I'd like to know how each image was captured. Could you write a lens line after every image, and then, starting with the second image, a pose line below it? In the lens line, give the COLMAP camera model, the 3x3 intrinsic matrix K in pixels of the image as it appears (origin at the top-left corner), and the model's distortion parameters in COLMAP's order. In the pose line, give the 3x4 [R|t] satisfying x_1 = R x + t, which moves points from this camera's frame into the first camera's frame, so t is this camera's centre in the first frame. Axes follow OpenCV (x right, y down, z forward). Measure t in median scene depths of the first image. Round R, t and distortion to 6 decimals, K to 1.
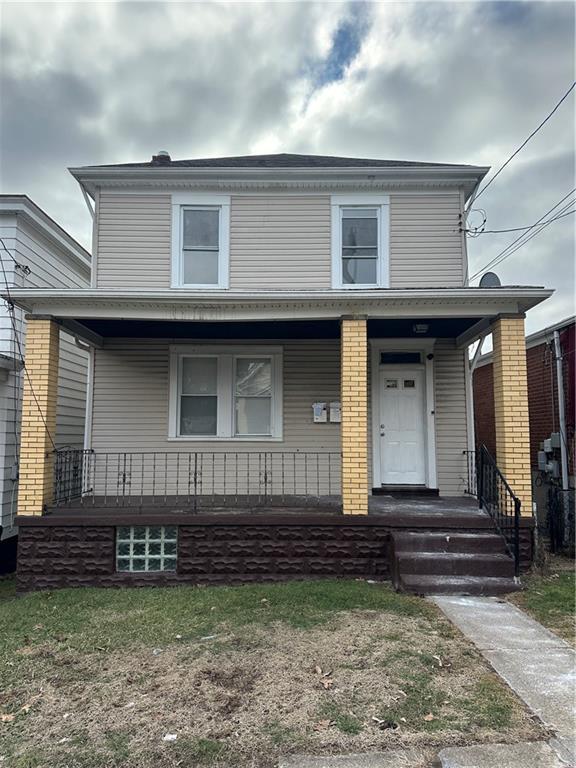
lens RADIAL K [[544.6, 0, 288.0], [0, 544.6, 384.4], [0, 0, 1]] dist [0.049018, -0.058474]
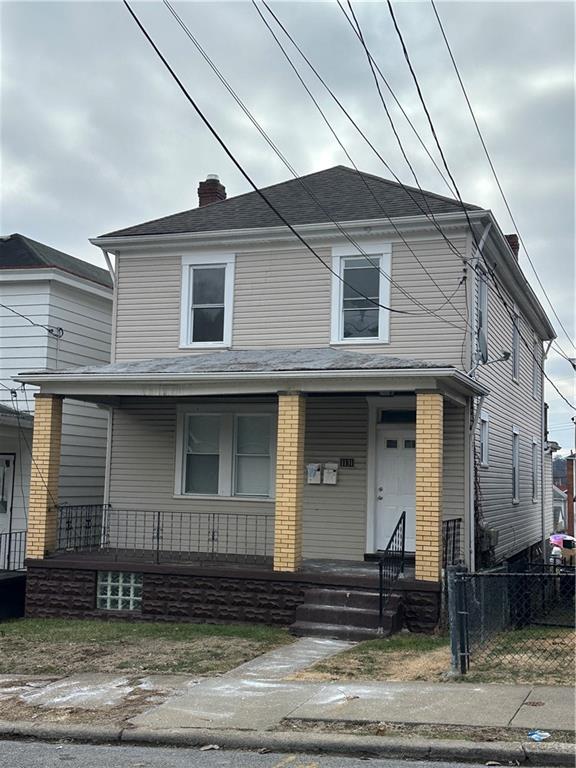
lens RADIAL K [[946.9, 0, 292.5], [0, 946.9, 383.6], [0, 0, 1]] dist [0.087672, 0.000000]
pose [[0.944189, -0.011437, -0.329205, 0.778126], [0.010177, 0.999933, -0.005549, -0.134330], [0.329246, 0.001889, 0.944242, -0.827168]]
